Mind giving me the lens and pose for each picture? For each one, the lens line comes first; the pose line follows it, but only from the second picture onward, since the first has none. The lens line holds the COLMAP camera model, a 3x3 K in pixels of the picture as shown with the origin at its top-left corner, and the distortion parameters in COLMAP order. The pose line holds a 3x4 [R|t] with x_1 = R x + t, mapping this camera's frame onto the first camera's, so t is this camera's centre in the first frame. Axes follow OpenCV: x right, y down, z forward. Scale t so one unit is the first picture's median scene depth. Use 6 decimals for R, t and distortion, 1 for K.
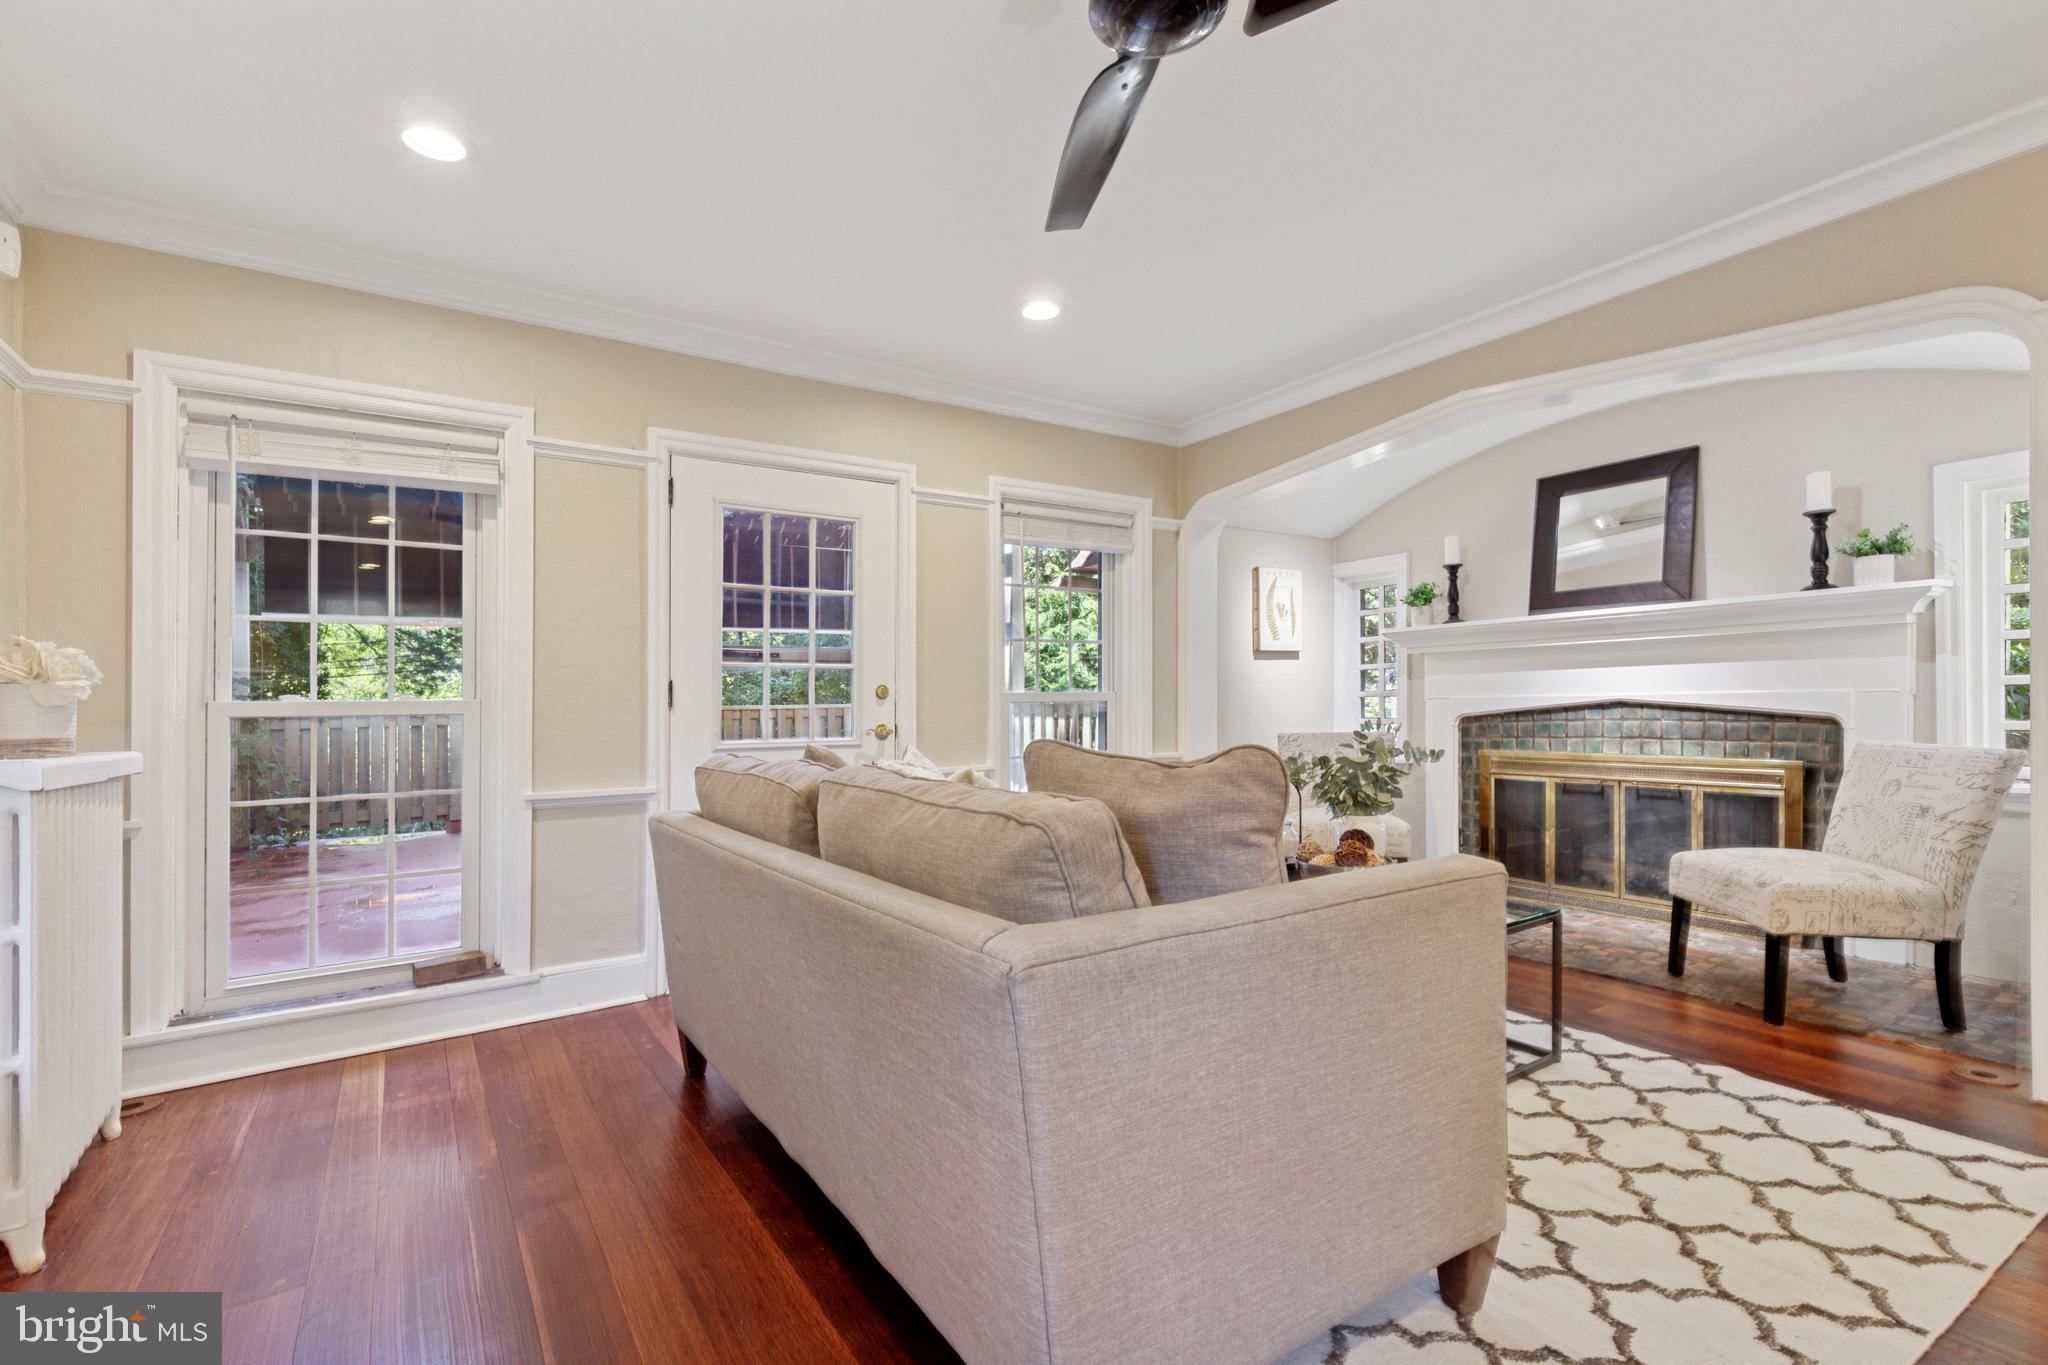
lens RADIAL K [[930.3, 0, 1023.4], [0, 930.3, 697.0], [0, 0, 1]] dist [0.000587, 0.000473]
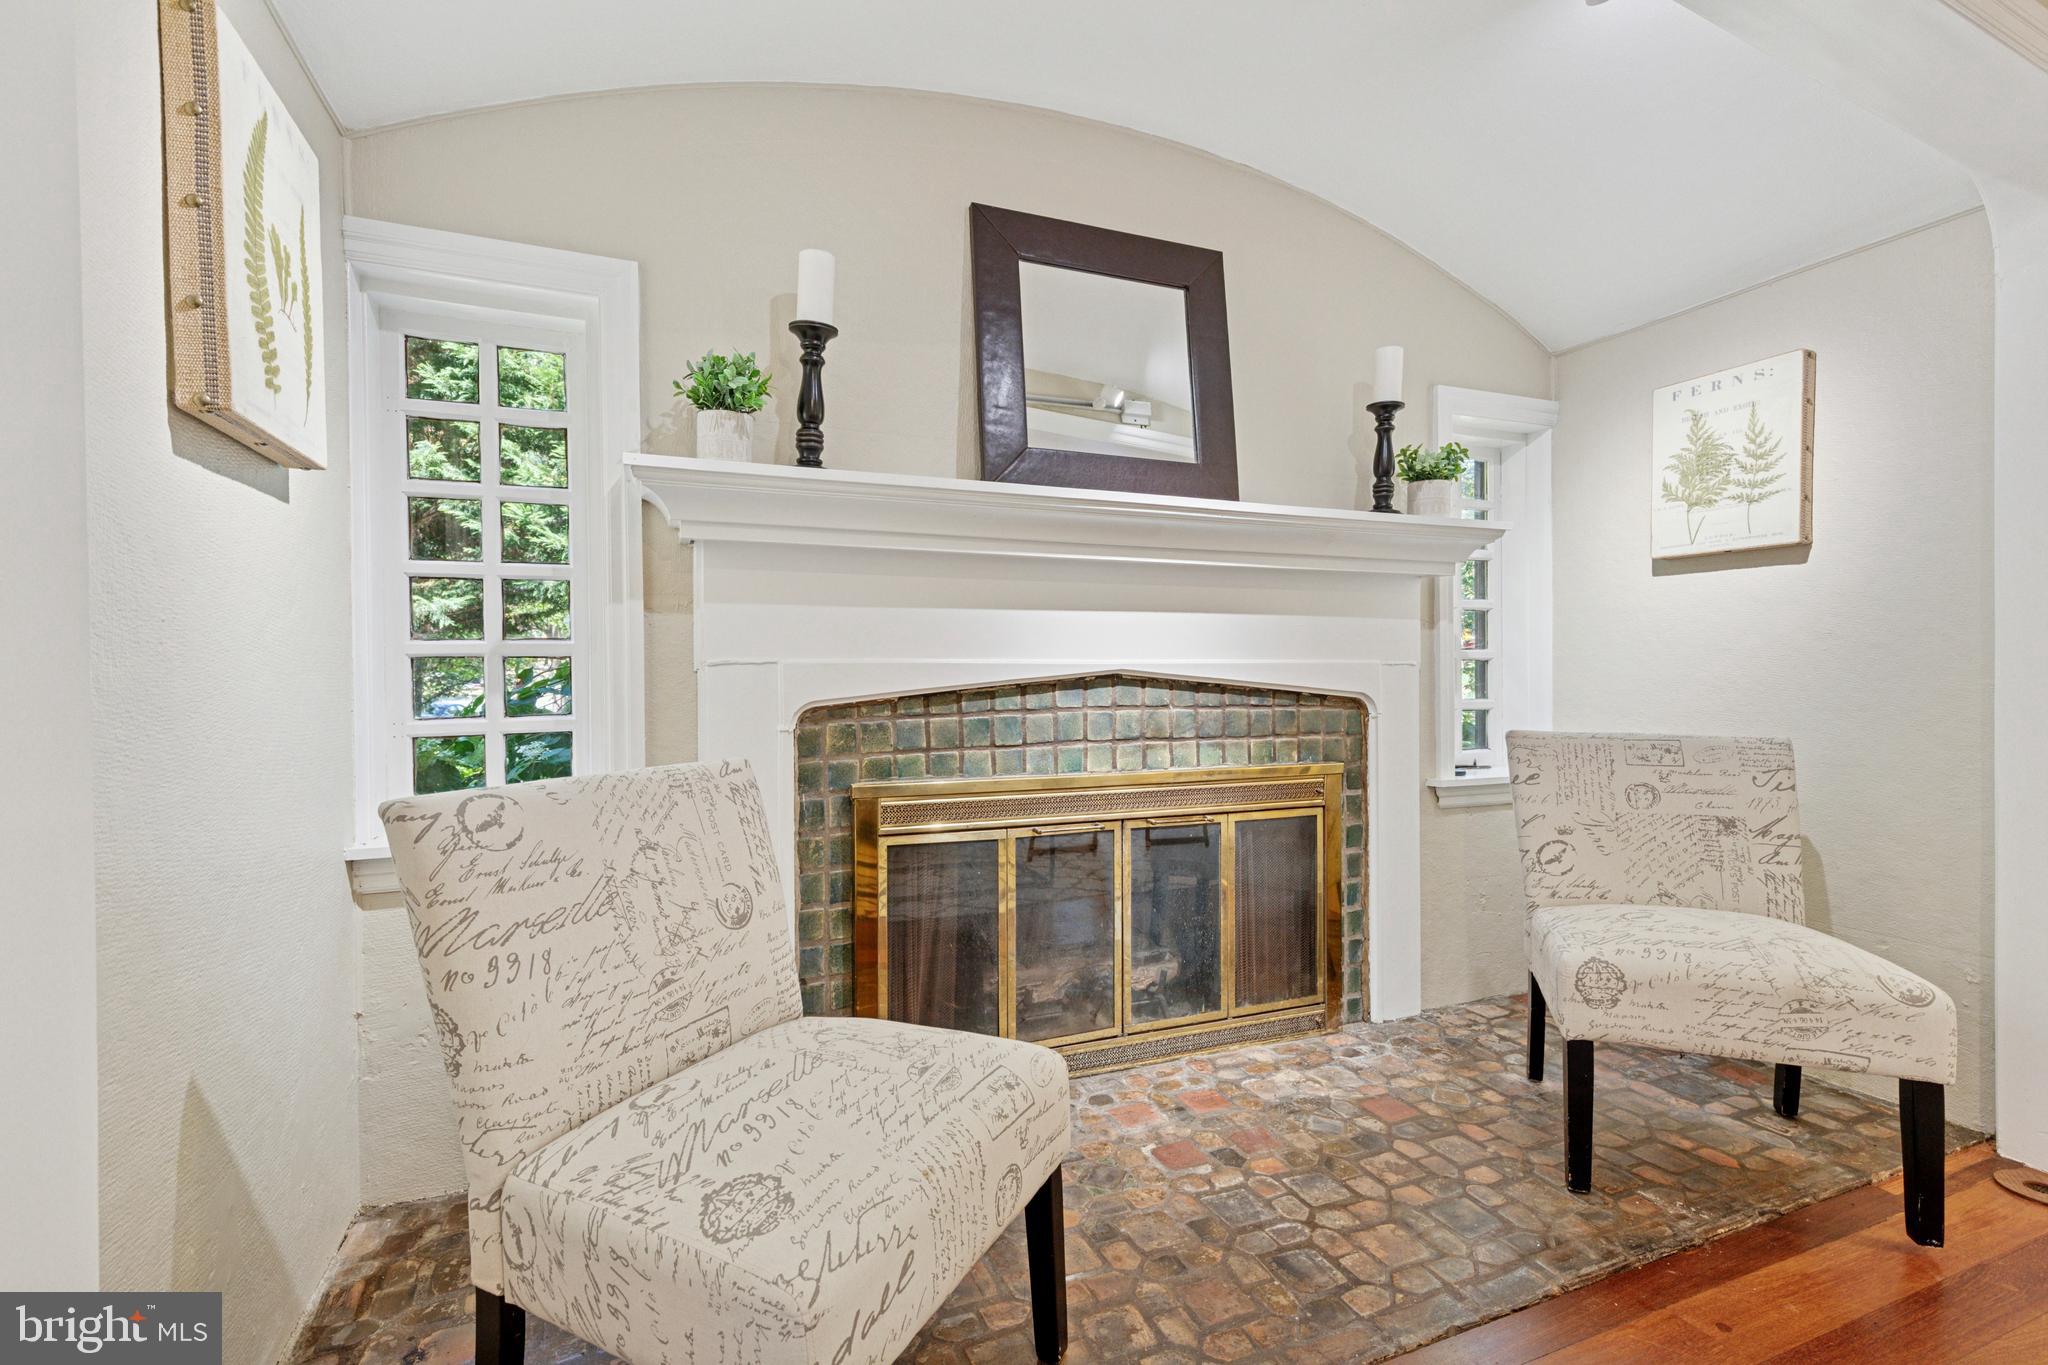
lens RADIAL K [[930.3, 0, 1027.7], [0, 930.3, 702.4], [0, 0, 1]] dist [0.000587, 0.000473]
pose [[0.195781, -0.018383, 0.980475, 0.097044], [-0.008473, 0.999755, 0.020436, 0.010735], [-0.980611, -0.012309, 0.195577, 0.936417]]
